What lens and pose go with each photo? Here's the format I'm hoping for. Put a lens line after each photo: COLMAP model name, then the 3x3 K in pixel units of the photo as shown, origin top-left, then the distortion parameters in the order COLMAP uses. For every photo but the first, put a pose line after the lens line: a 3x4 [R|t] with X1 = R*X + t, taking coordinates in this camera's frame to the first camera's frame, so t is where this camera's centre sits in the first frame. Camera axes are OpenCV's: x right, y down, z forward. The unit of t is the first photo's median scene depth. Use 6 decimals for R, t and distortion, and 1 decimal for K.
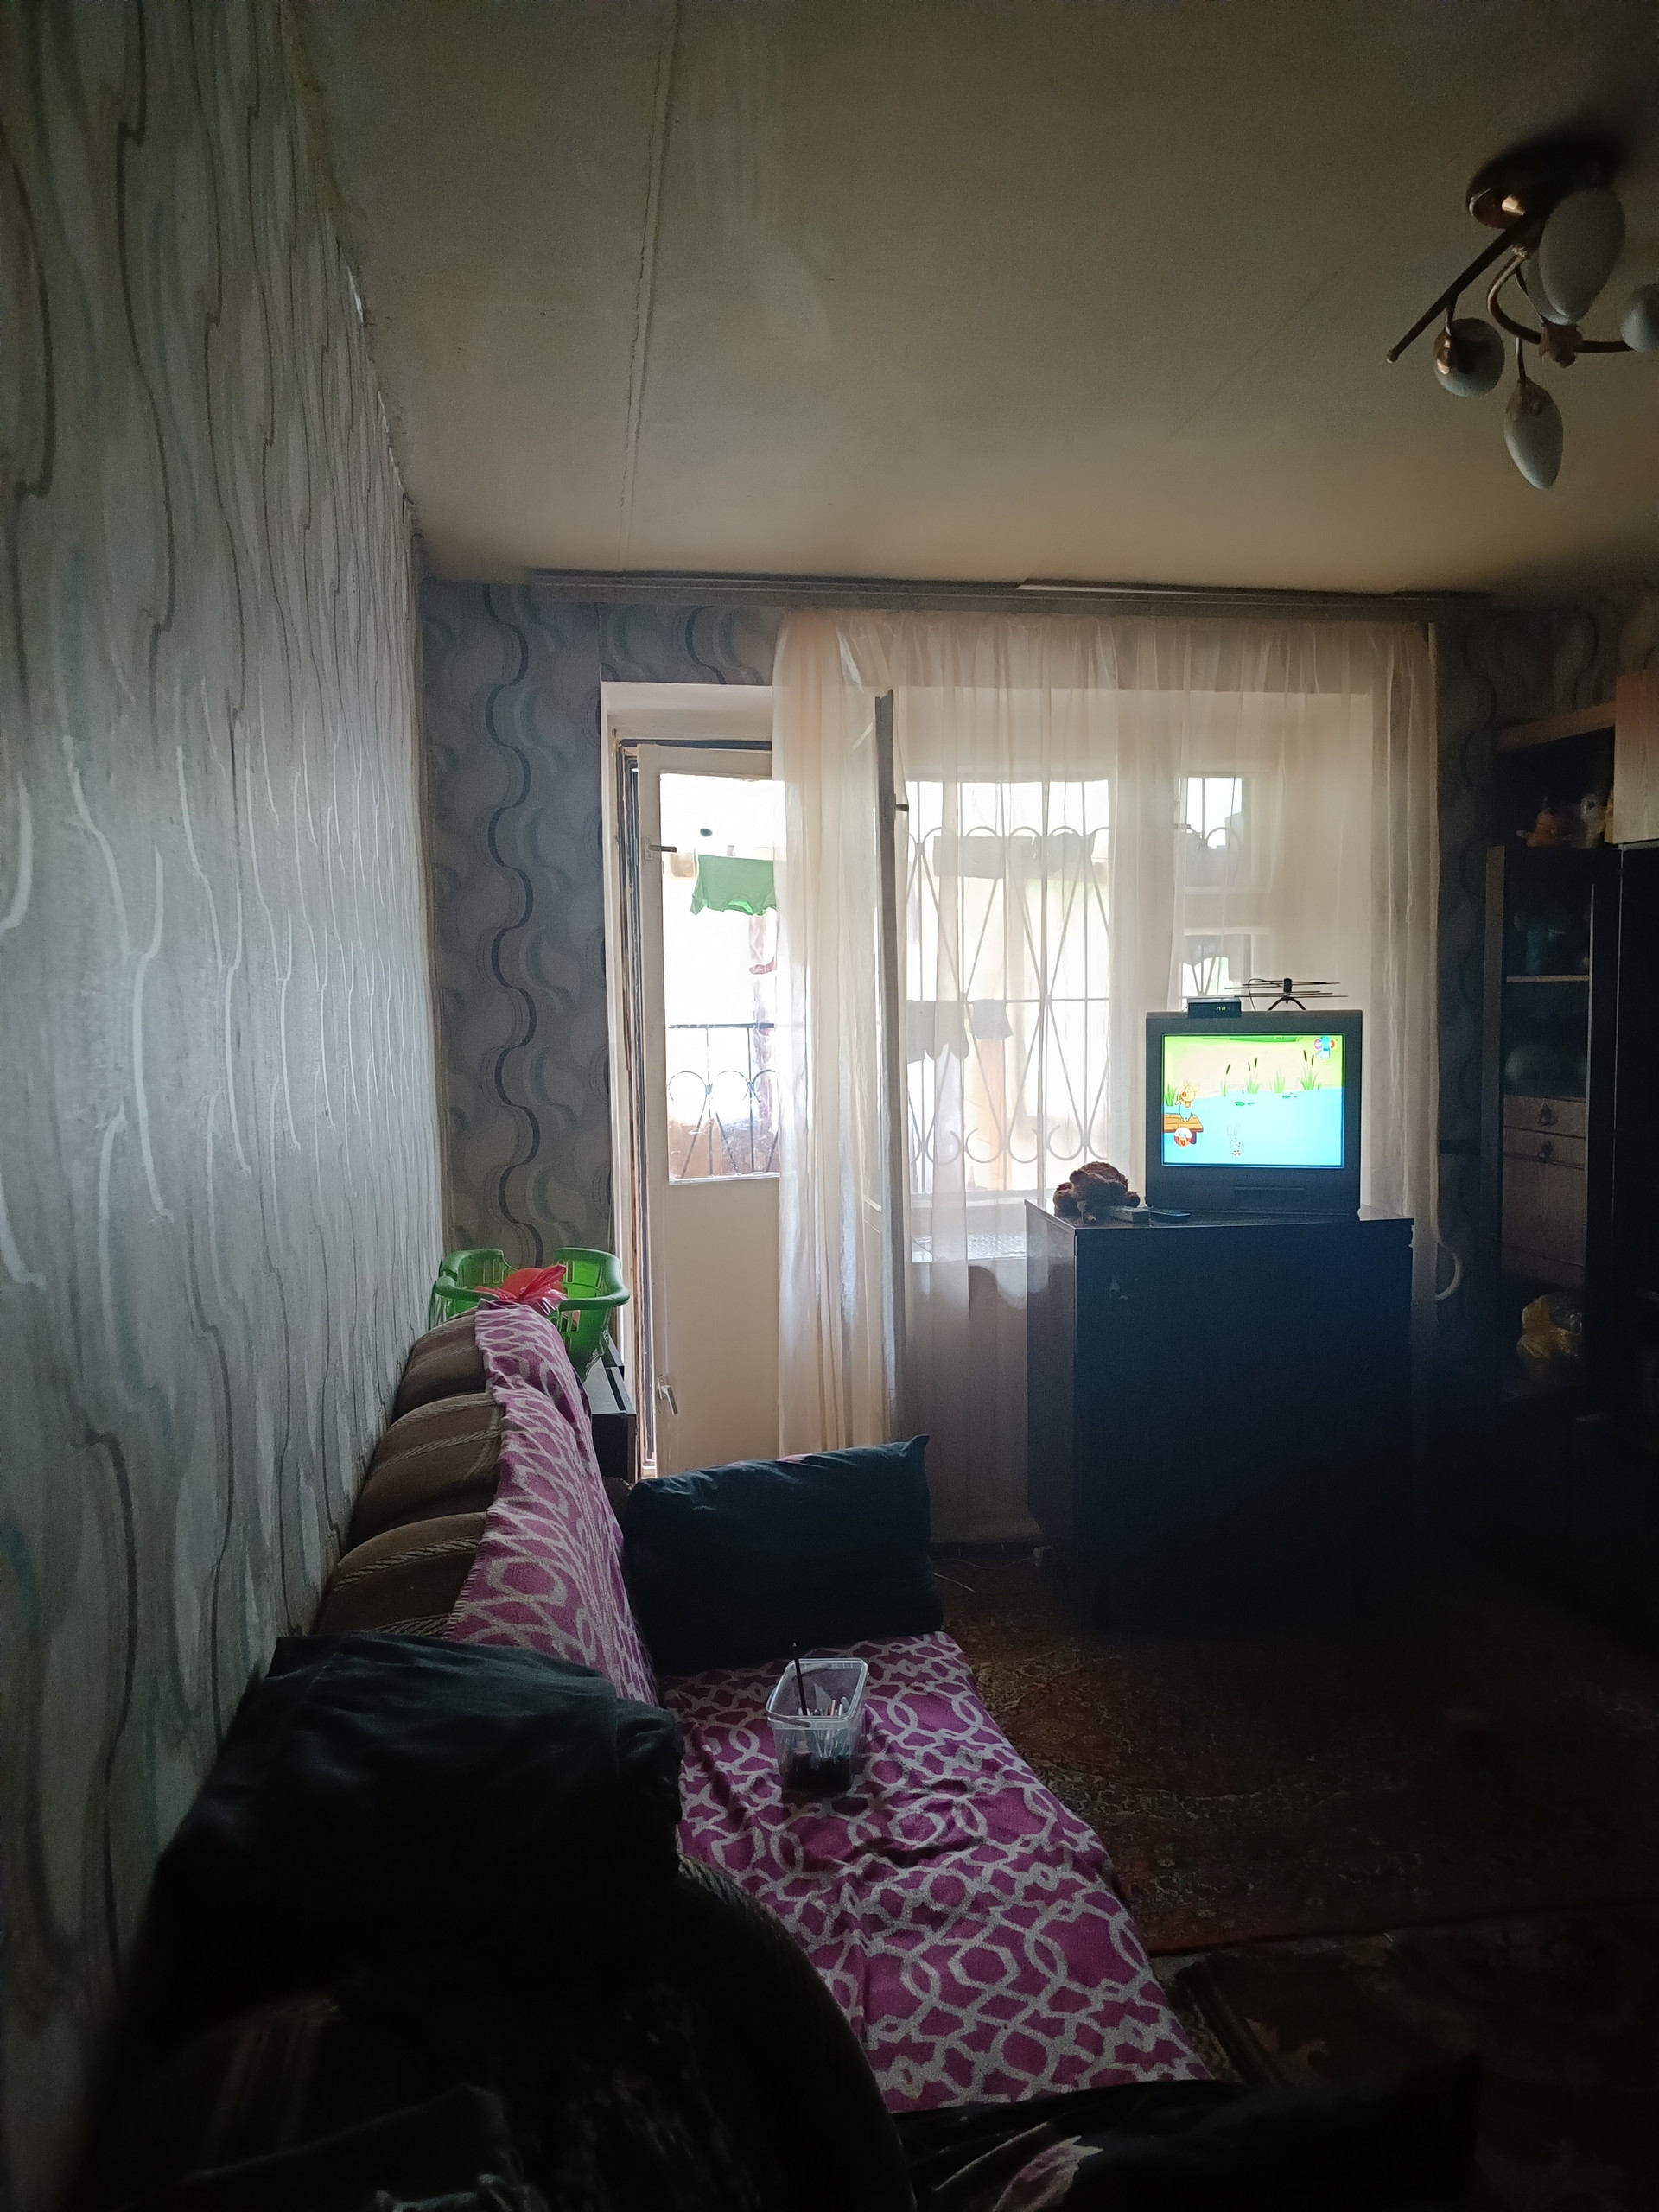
lens RADIAL K [[1549.9, 0, 795.4], [0, 1549.9, 1099.6], [0, 0, 1]] dist [0.023337, -0.008155]
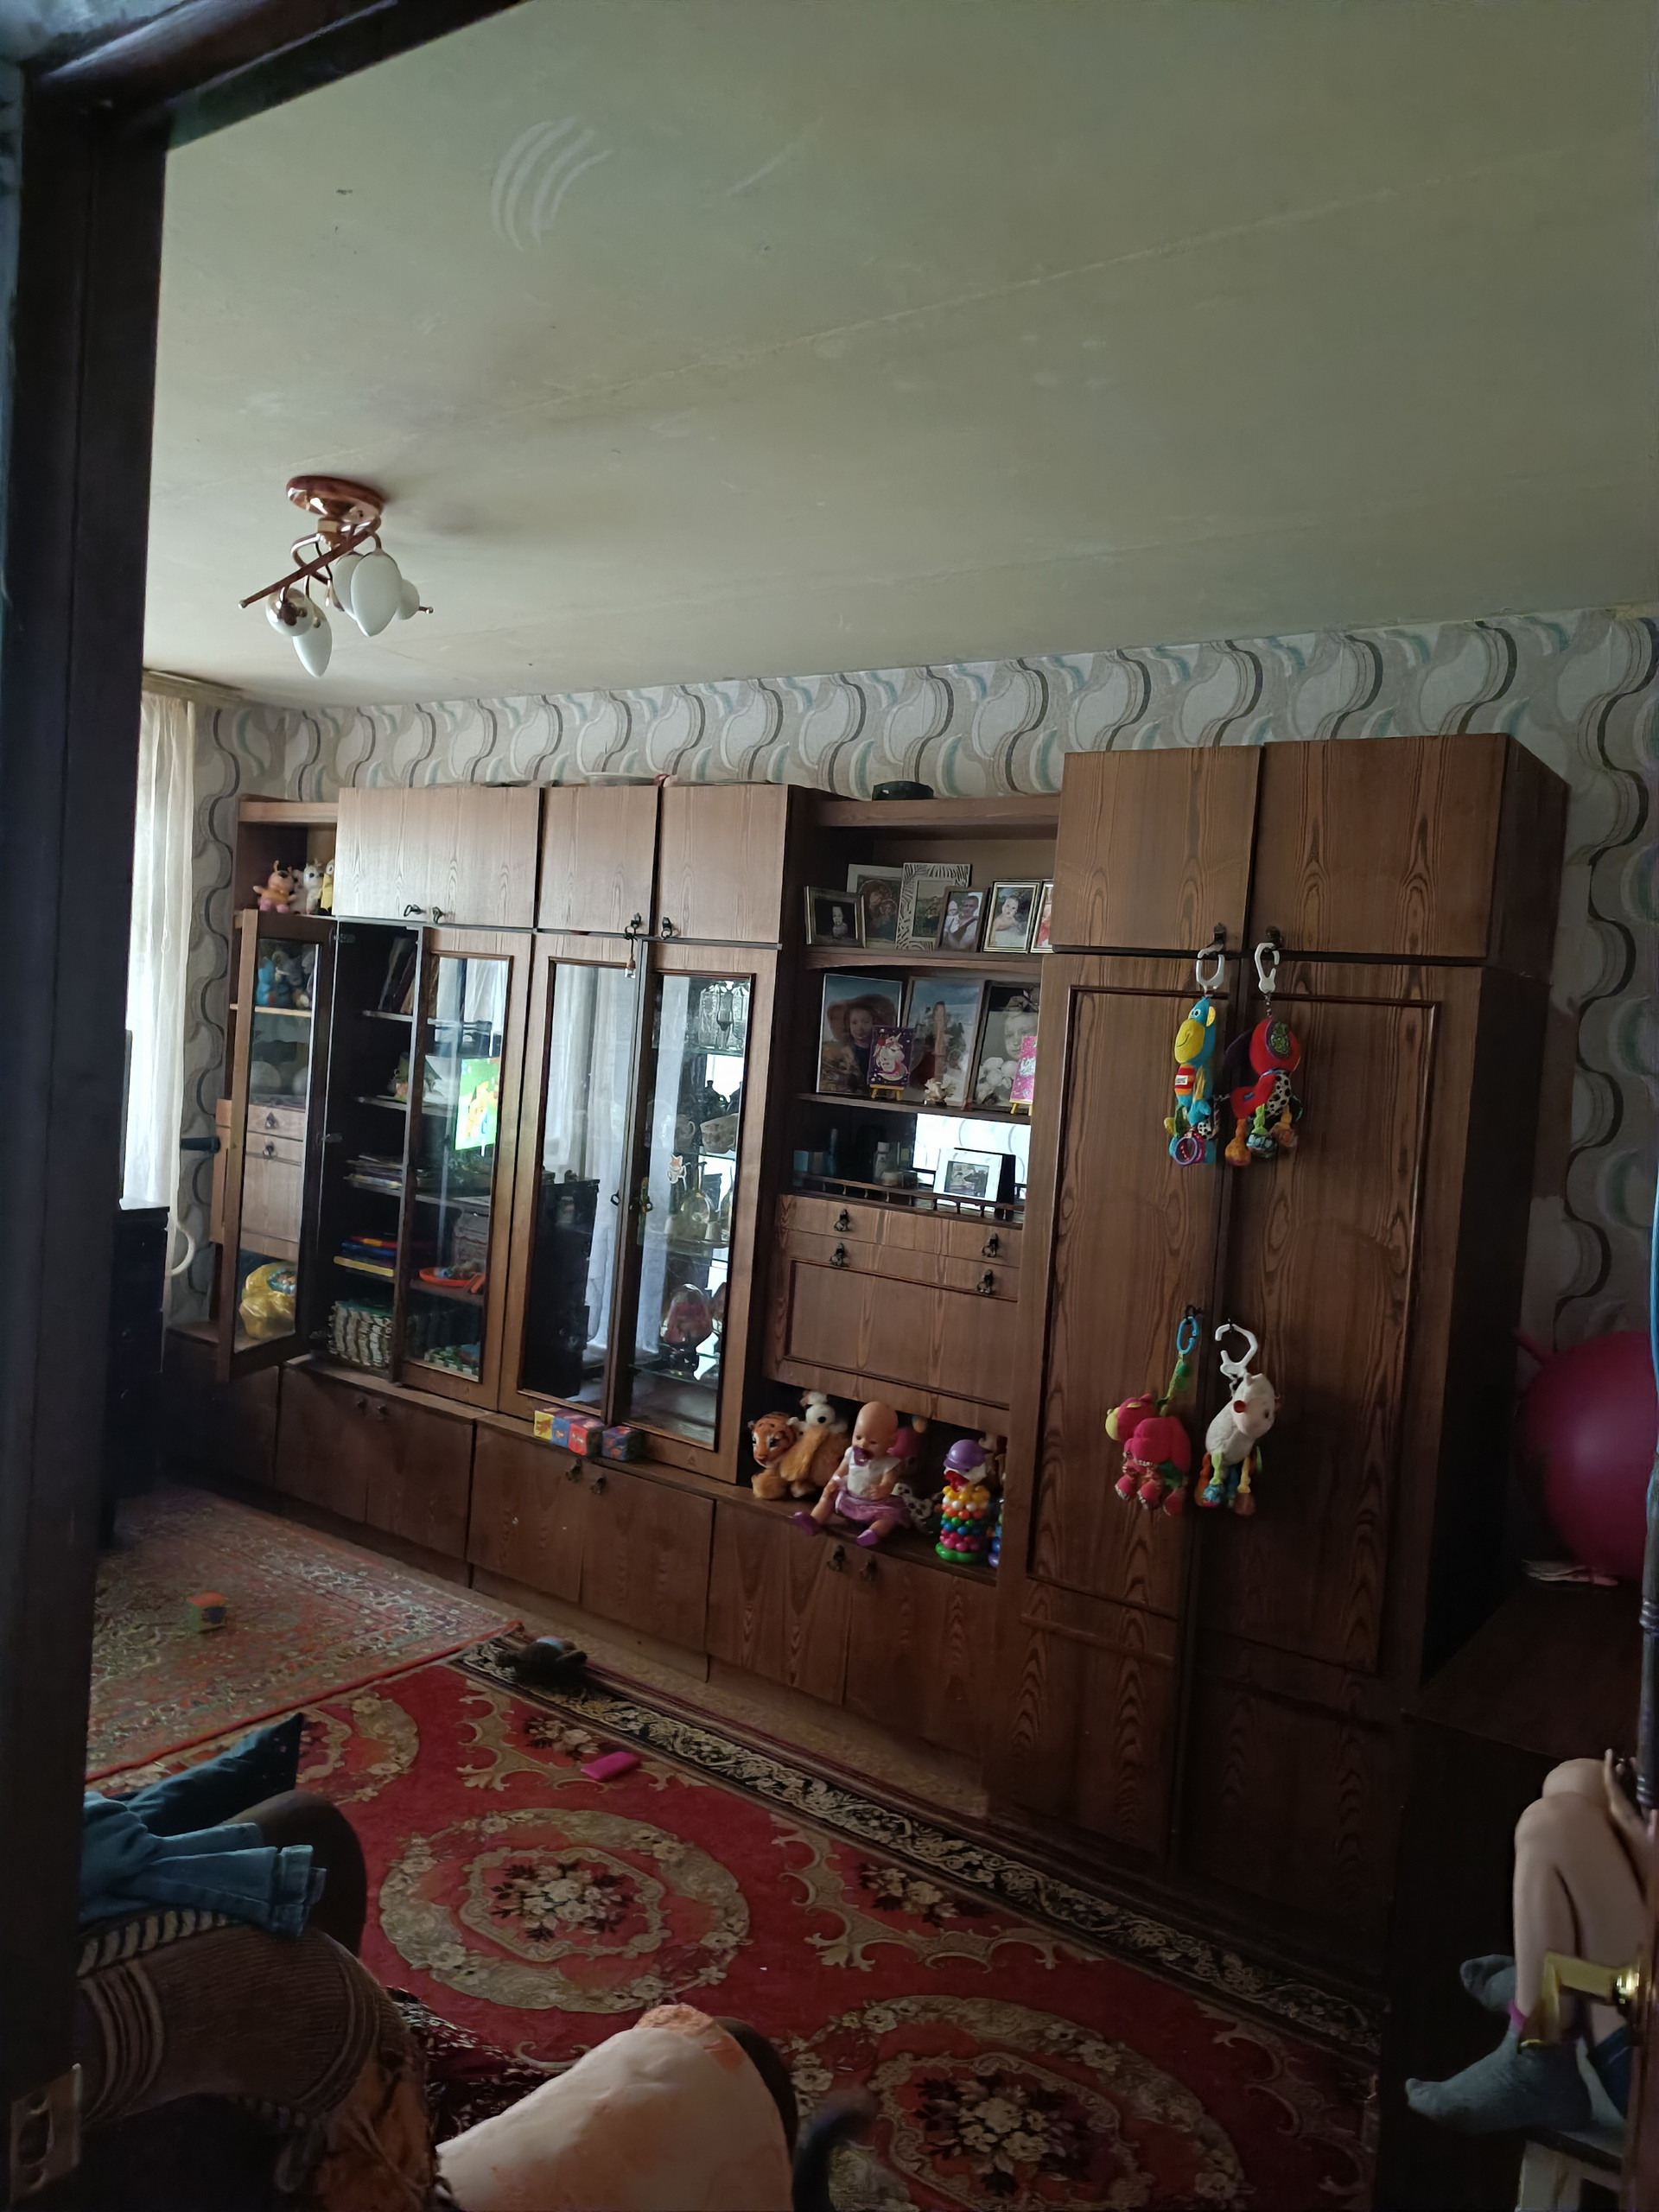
lens RADIAL K [[1549.9, 0, 795.4], [0, 1549.9, 1099.6], [0, 0, 1]] dist [0.023337, -0.008155]
pose [[0.689598, 0.032936, 0.723443, -0.126990], [-0.041558, 0.999119, -0.005872, -0.017407], [-0.722999, -0.026016, 0.690359, -0.158273]]
